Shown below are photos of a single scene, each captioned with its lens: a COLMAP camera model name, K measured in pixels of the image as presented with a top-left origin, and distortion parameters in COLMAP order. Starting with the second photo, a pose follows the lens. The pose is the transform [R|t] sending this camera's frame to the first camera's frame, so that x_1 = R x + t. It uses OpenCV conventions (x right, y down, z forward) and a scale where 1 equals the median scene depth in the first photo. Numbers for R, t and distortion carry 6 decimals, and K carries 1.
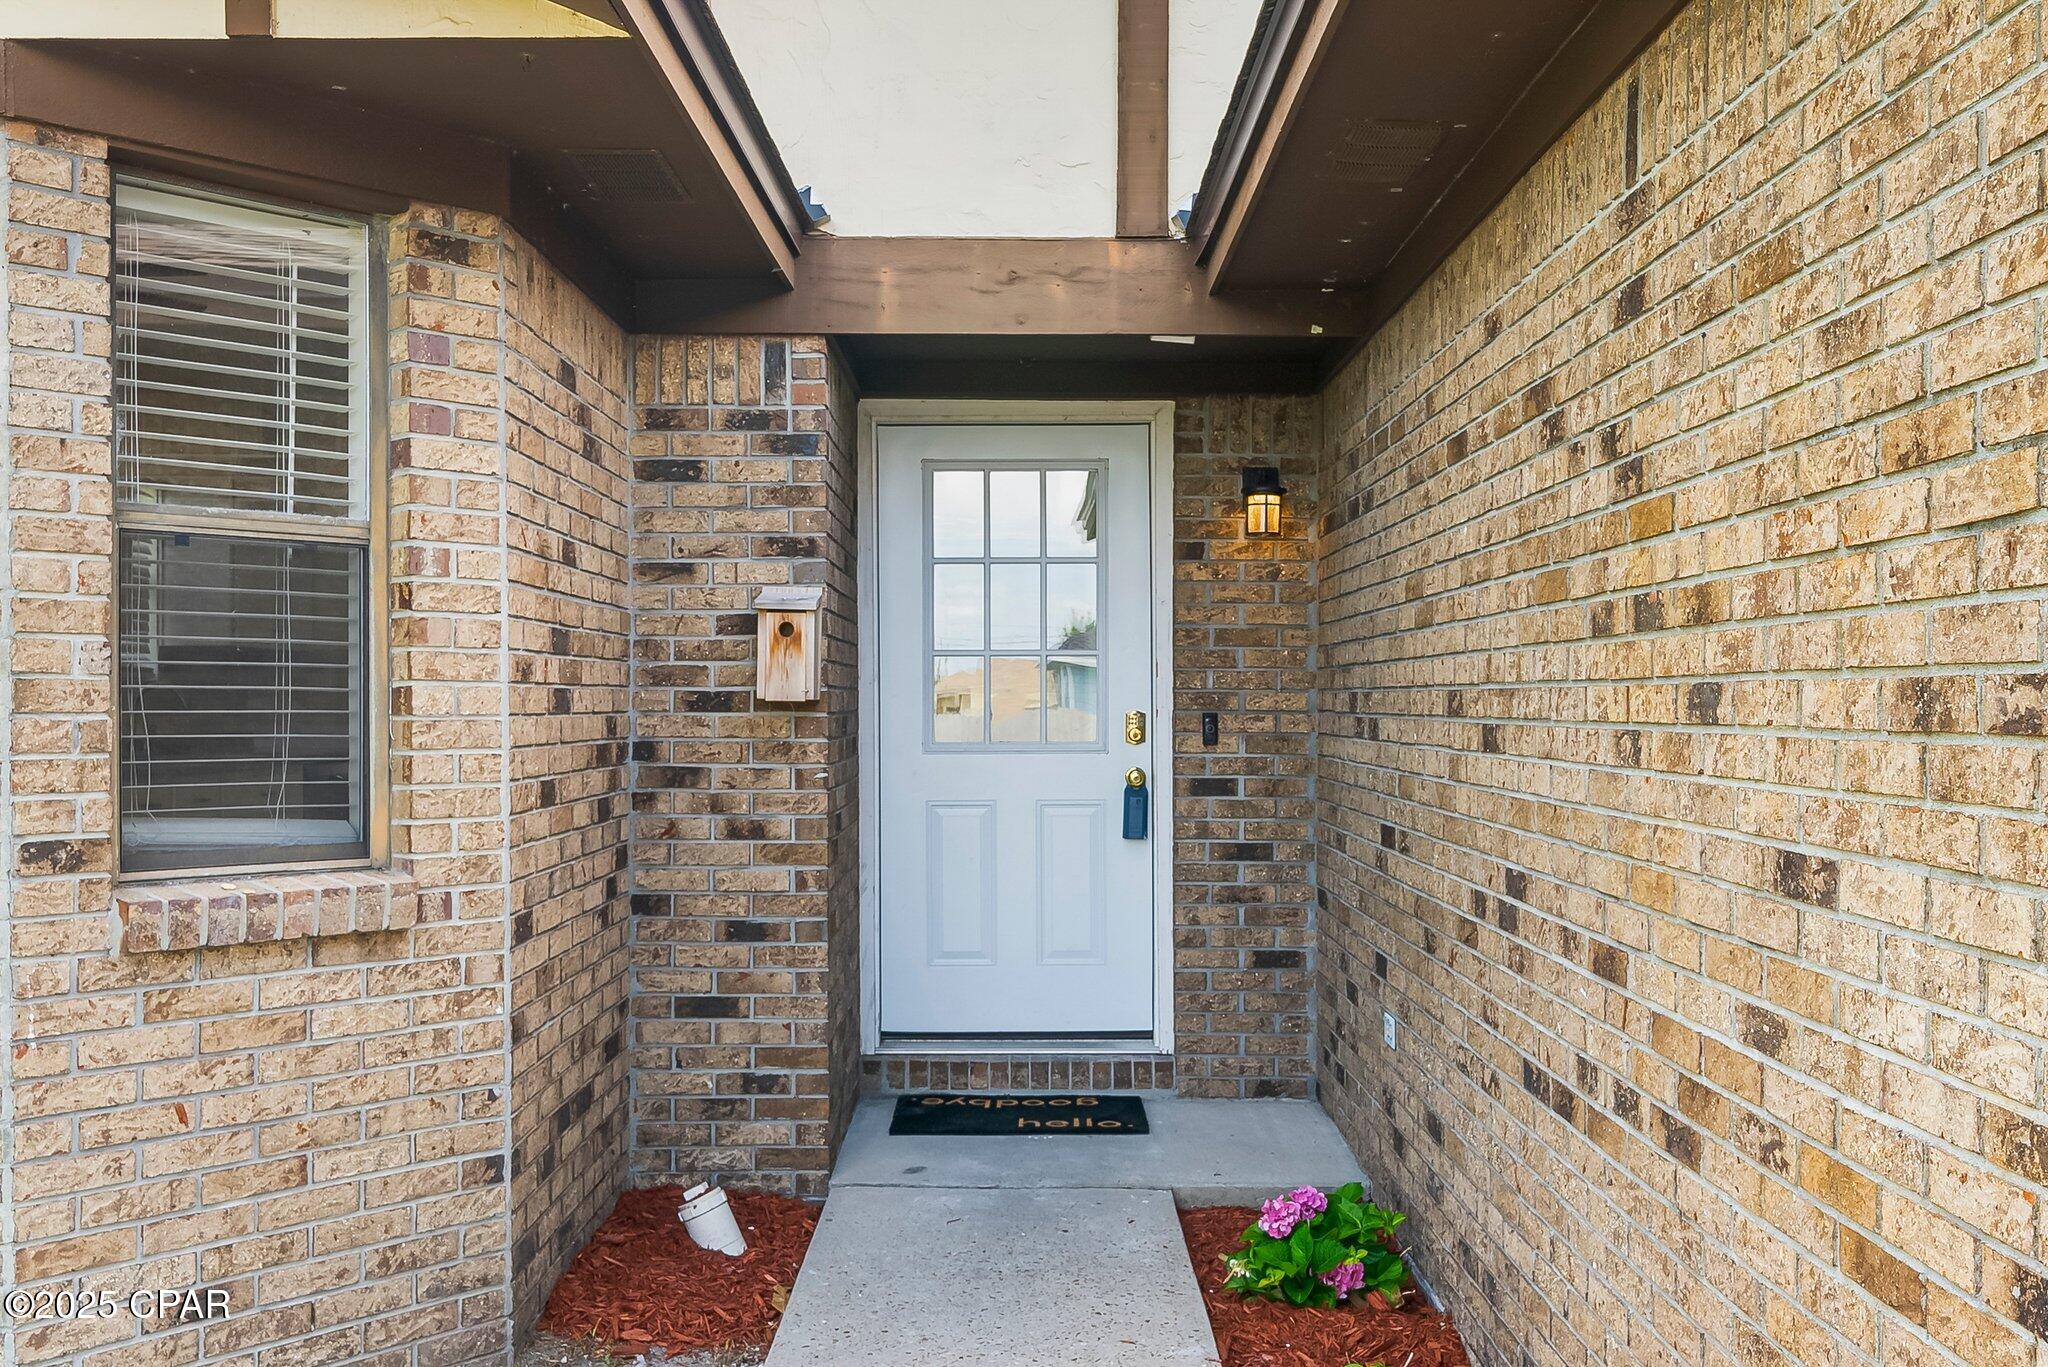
lens RADIAL K [[1827.8, 0, 1024.0], [0, 1827.8, 686.6], [0, 0, 1]] dist [0.000974, 0.000560]
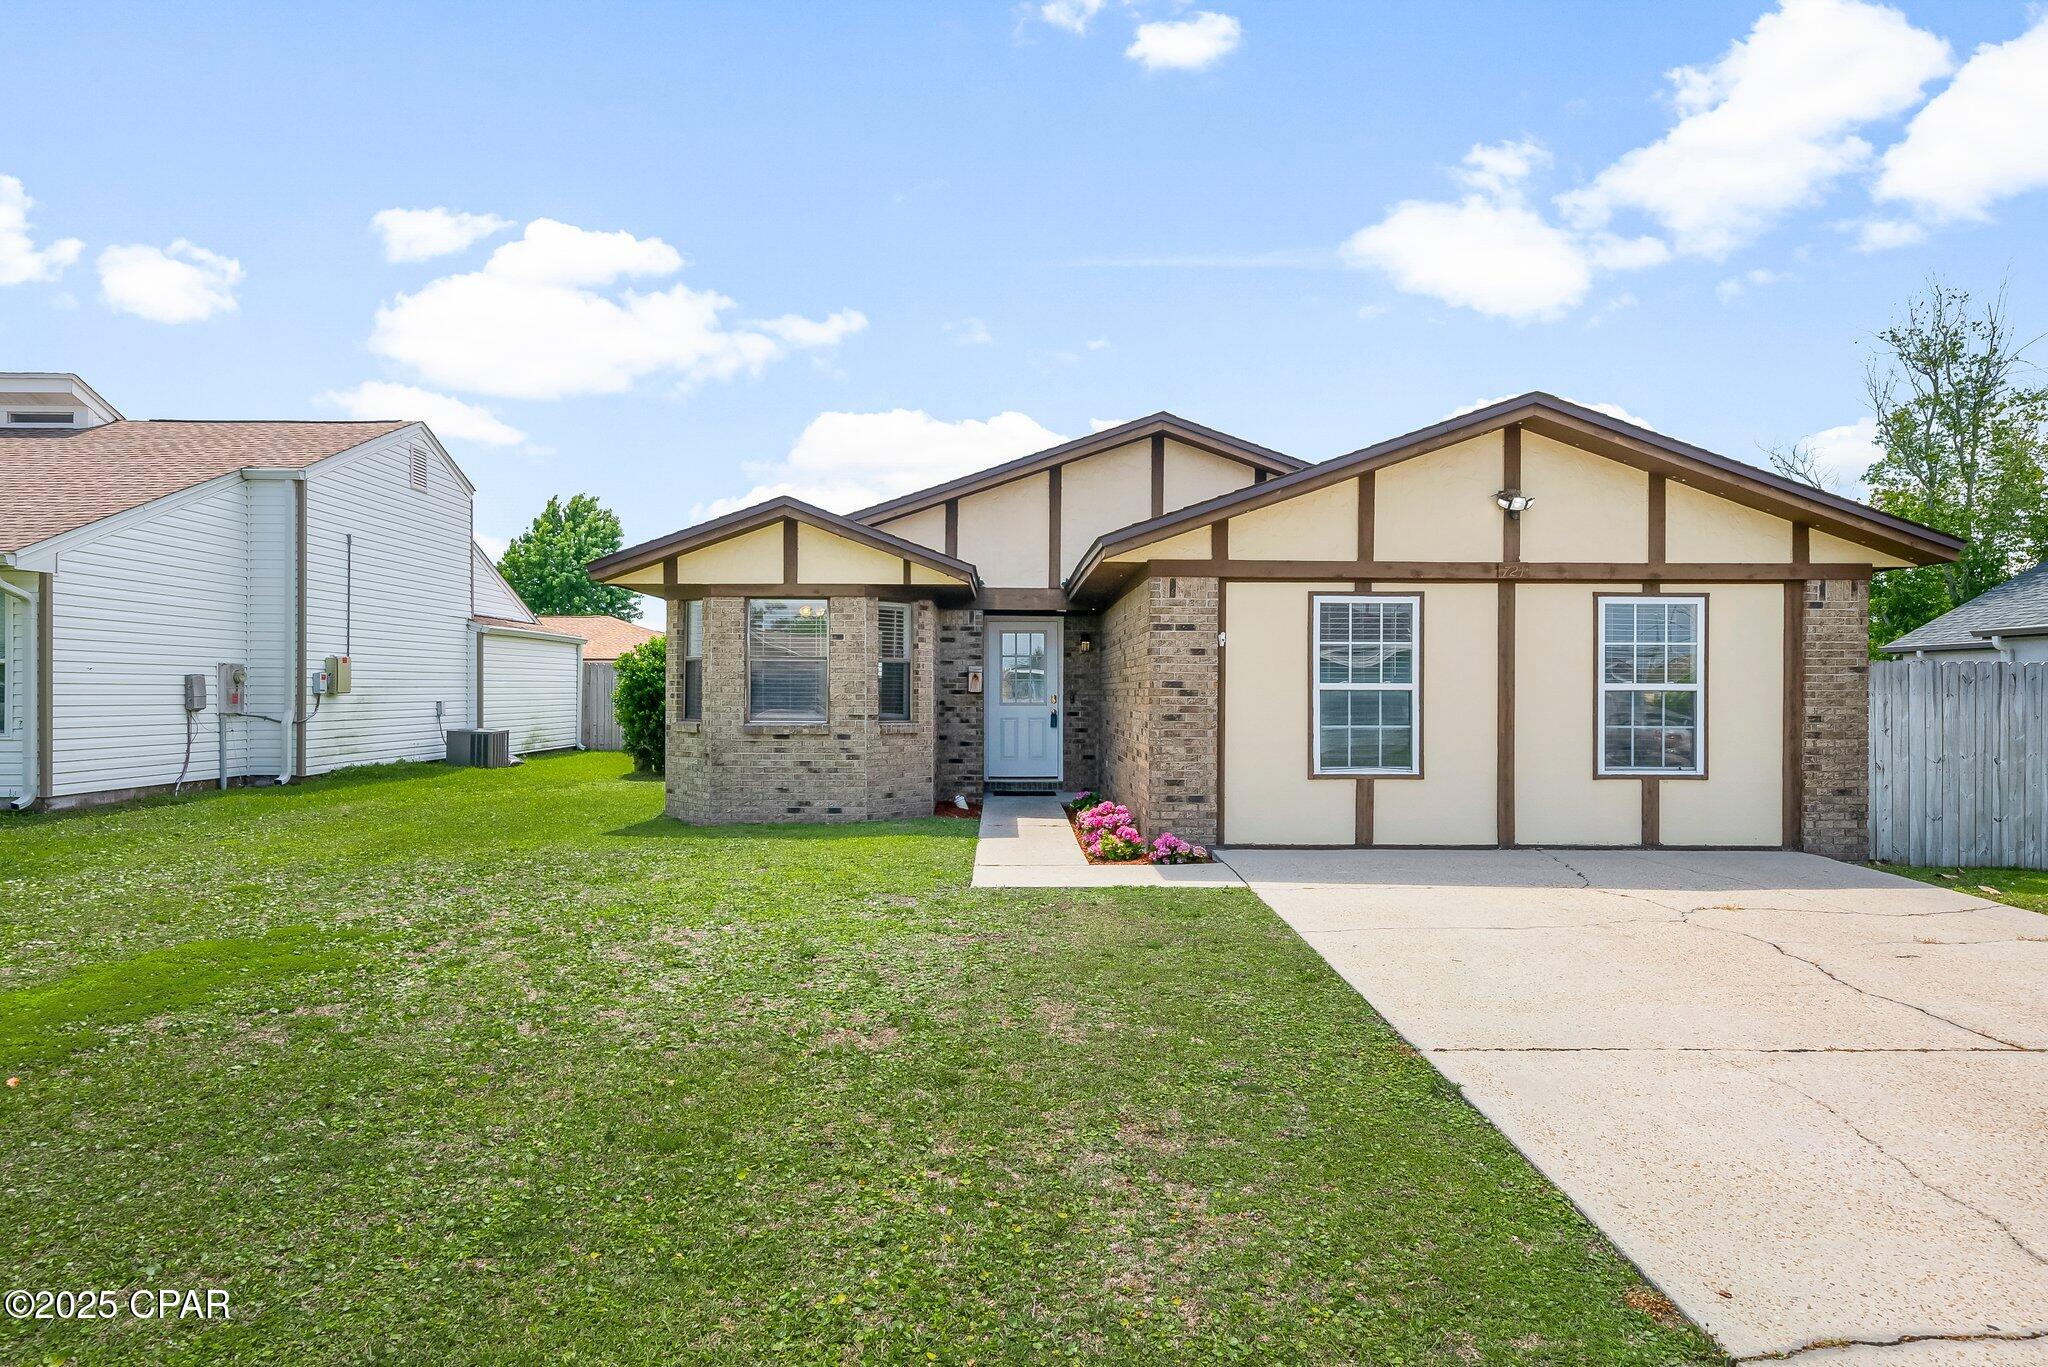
lens RADIAL K [[1180.6, 0, 1024.1], [0, 1180.6, 687.9], [0, 0, 1]] dist [0.002045, -0.001207]
pose [[0.999760, 0.005459, 0.021219, -0.069298], [-0.005575, 0.999970, 0.005384, -0.017992], [-0.021189, -0.005501, 0.999760, -1.863141]]
